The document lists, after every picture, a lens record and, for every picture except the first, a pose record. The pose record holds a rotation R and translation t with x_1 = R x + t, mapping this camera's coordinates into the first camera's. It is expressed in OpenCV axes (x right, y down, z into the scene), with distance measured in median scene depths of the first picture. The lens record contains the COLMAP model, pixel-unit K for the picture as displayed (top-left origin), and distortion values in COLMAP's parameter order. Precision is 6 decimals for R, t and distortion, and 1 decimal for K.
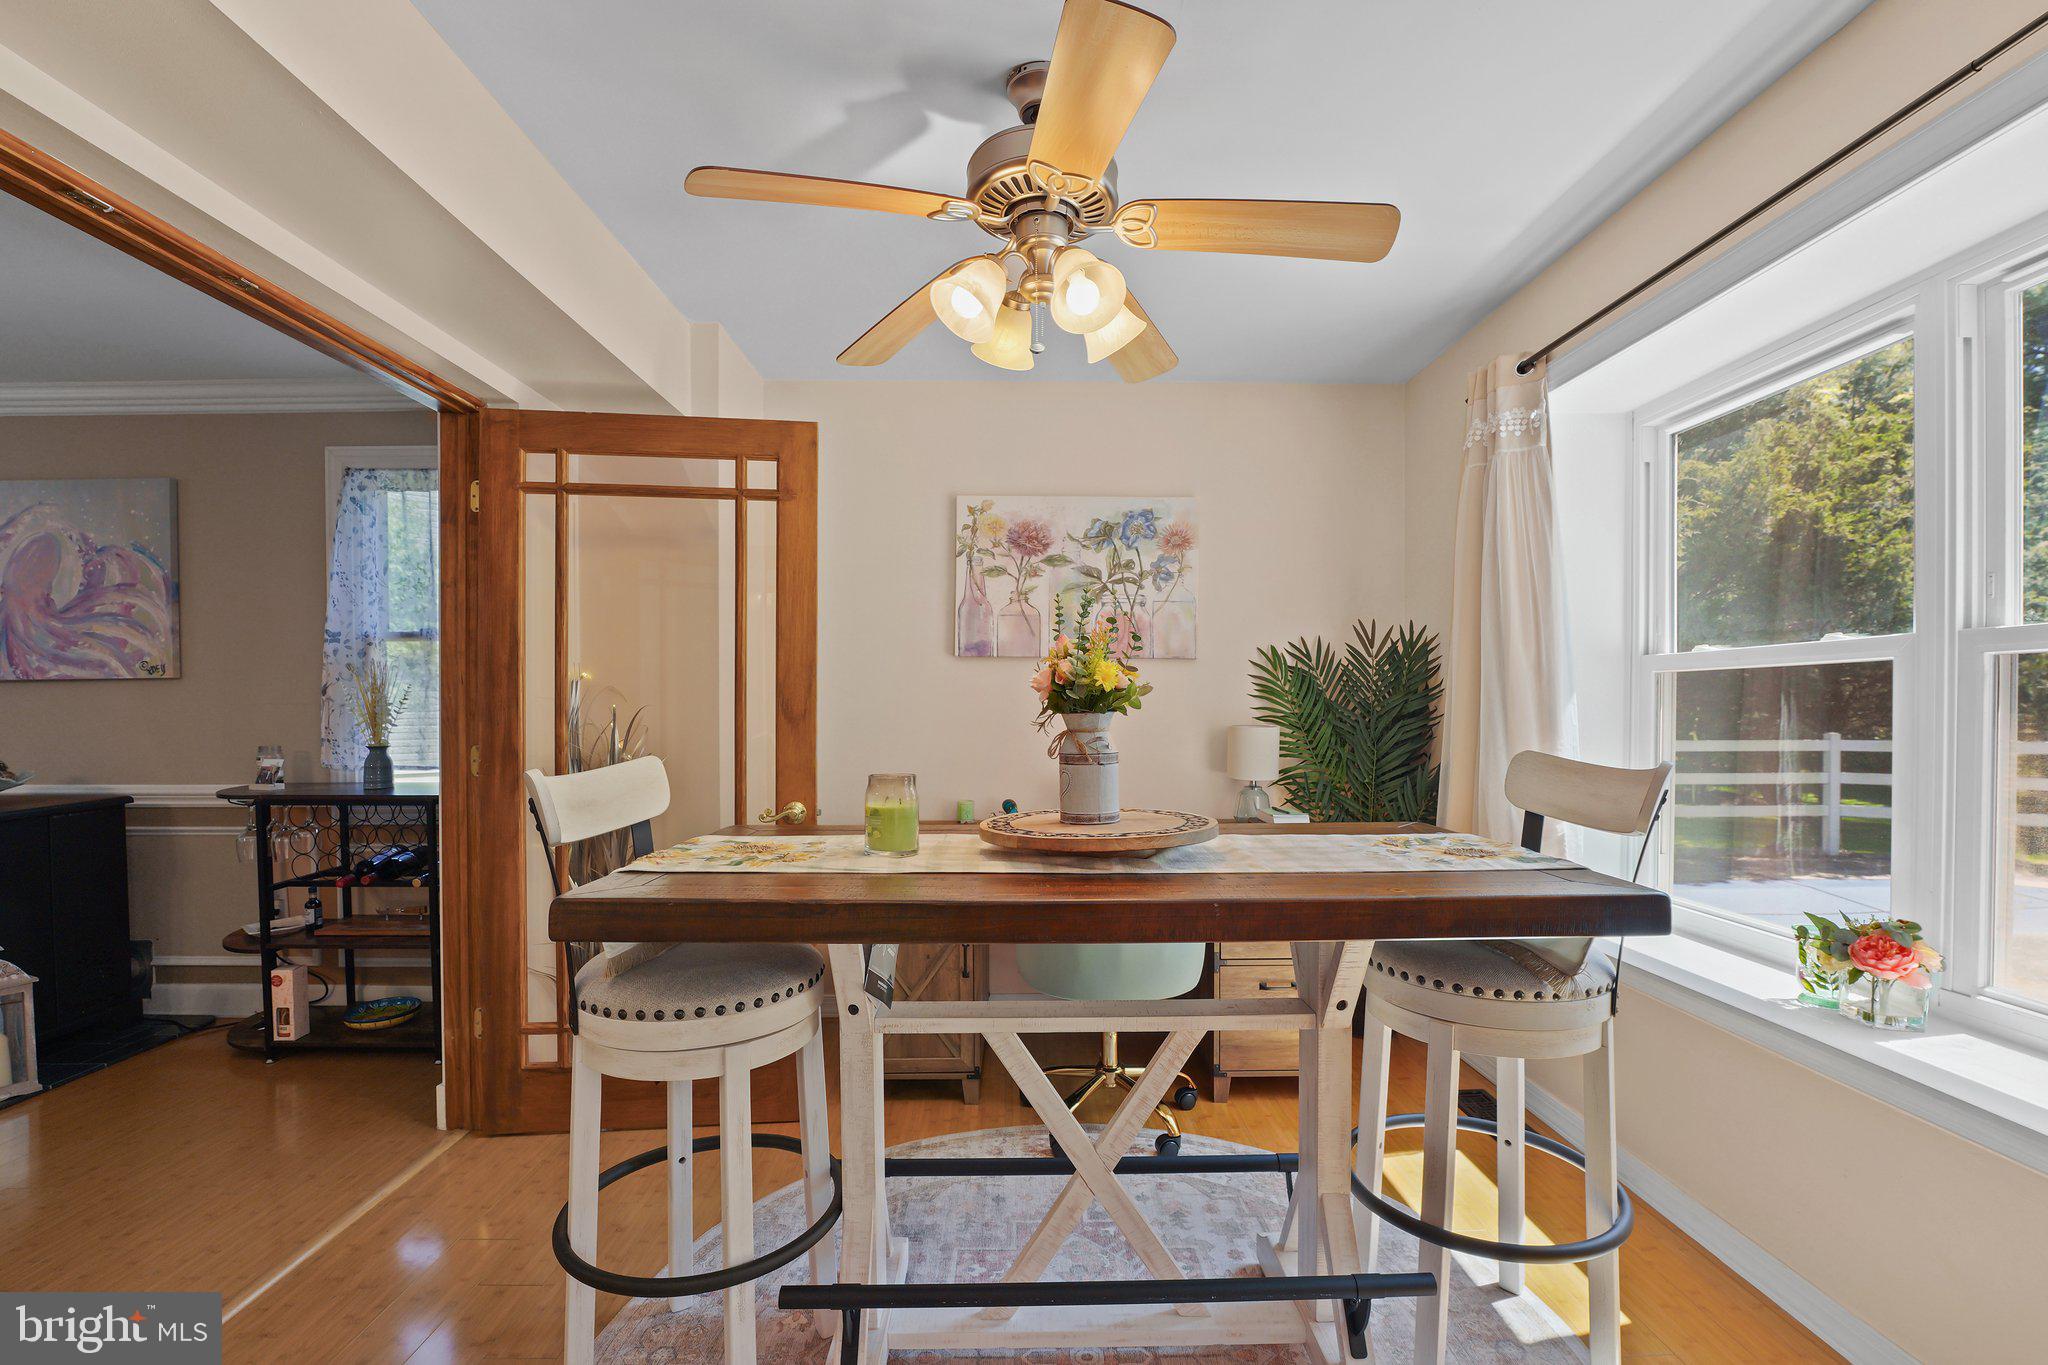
lens RADIAL K [[874.2, 0, 1010.3], [0, 874.2, 713.0], [0, 0, 1]] dist [-0.002256, -0.000249]
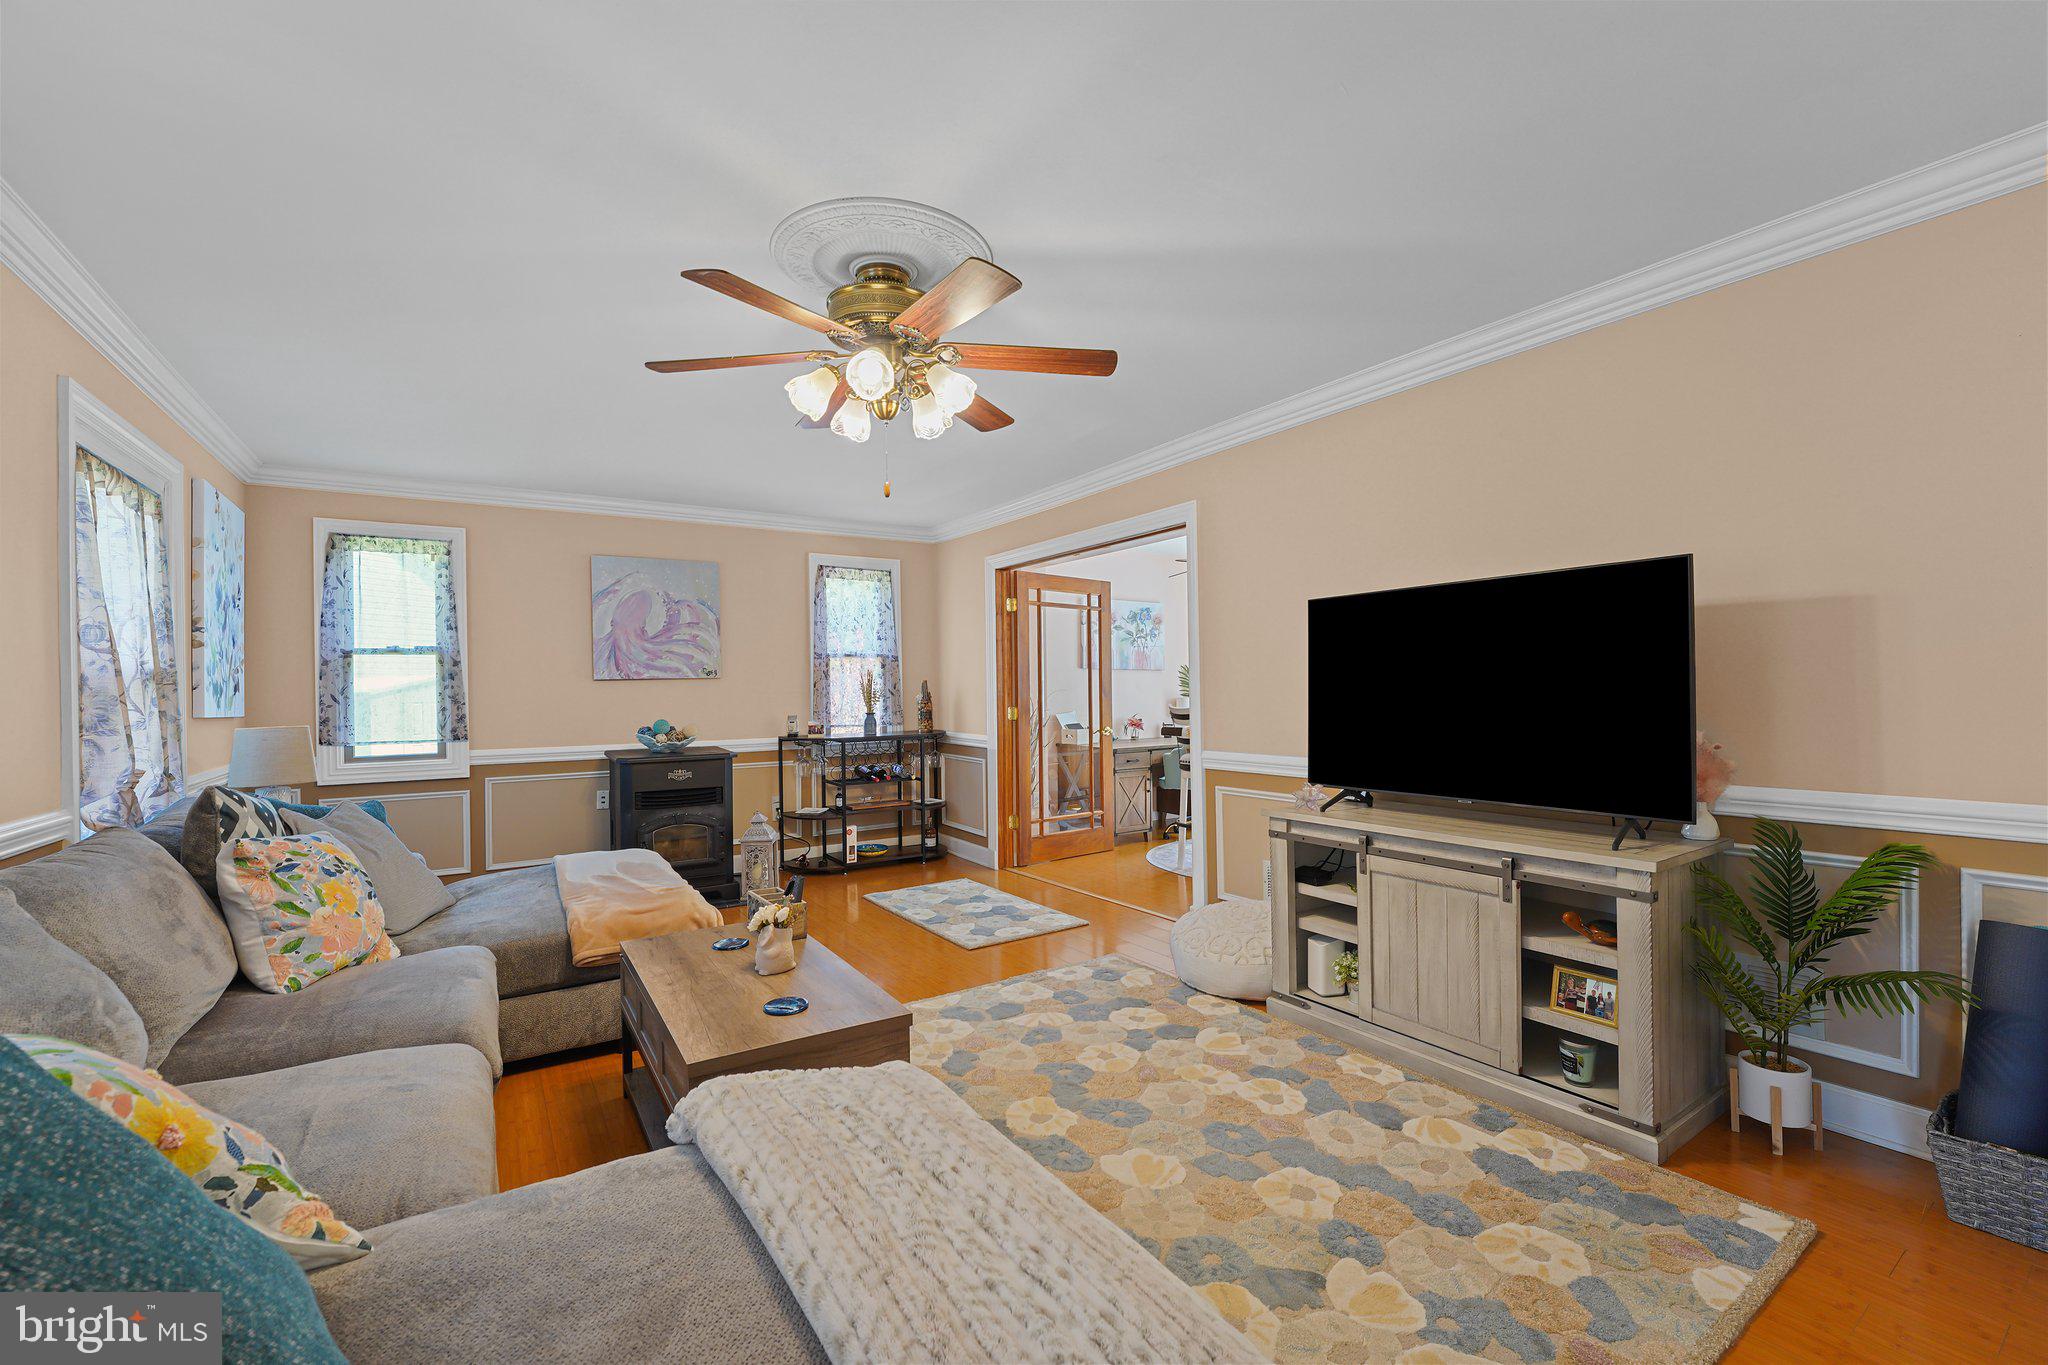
lens RADIAL K [[839.2, 0, 1026.4], [0, 839.2, 685.6], [0, 0, 1]] dist [-0.014774, -0.000121]
pose [[0.833324, -0.004934, 0.552763, -1.387409], [0.017948, 0.999674, -0.018134, 0.016028], [-0.552494, 0.025033, 0.833141, -0.722437]]
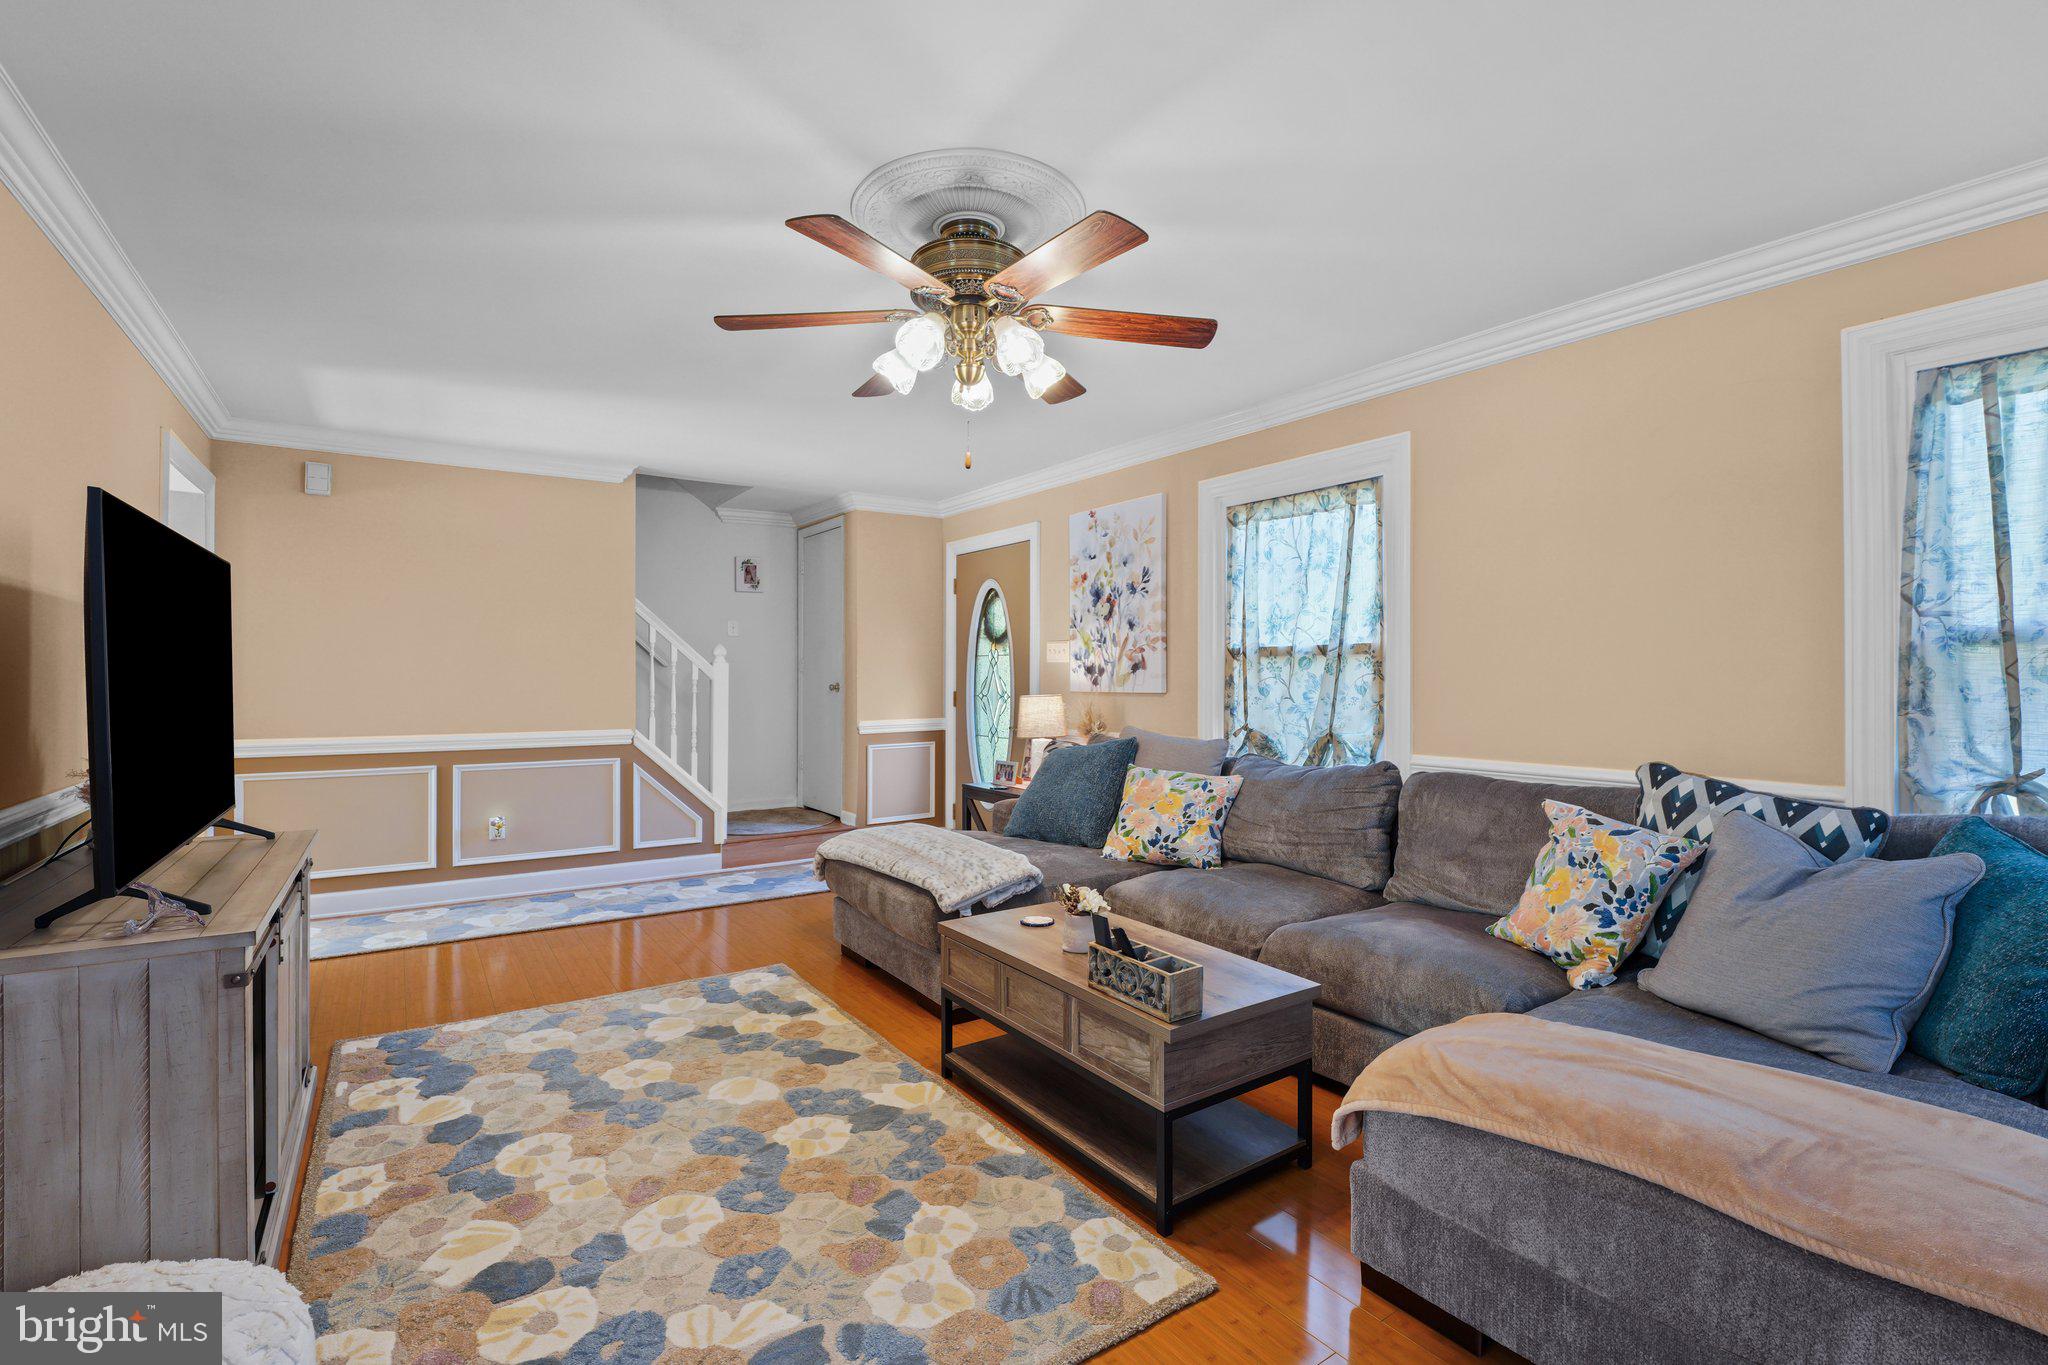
lens RADIAL K [[912.0, 0, 1019.8], [0, 912.0, 676.4], [0, 0, 1]] dist [-0.021655, 0.000102]
pose [[-0.822701, 0.003209, -0.568465, -0.717844], [-0.003514, 0.999936, 0.010731, -0.002355], [0.568464, 0.010826, -0.822637, 0.544884]]
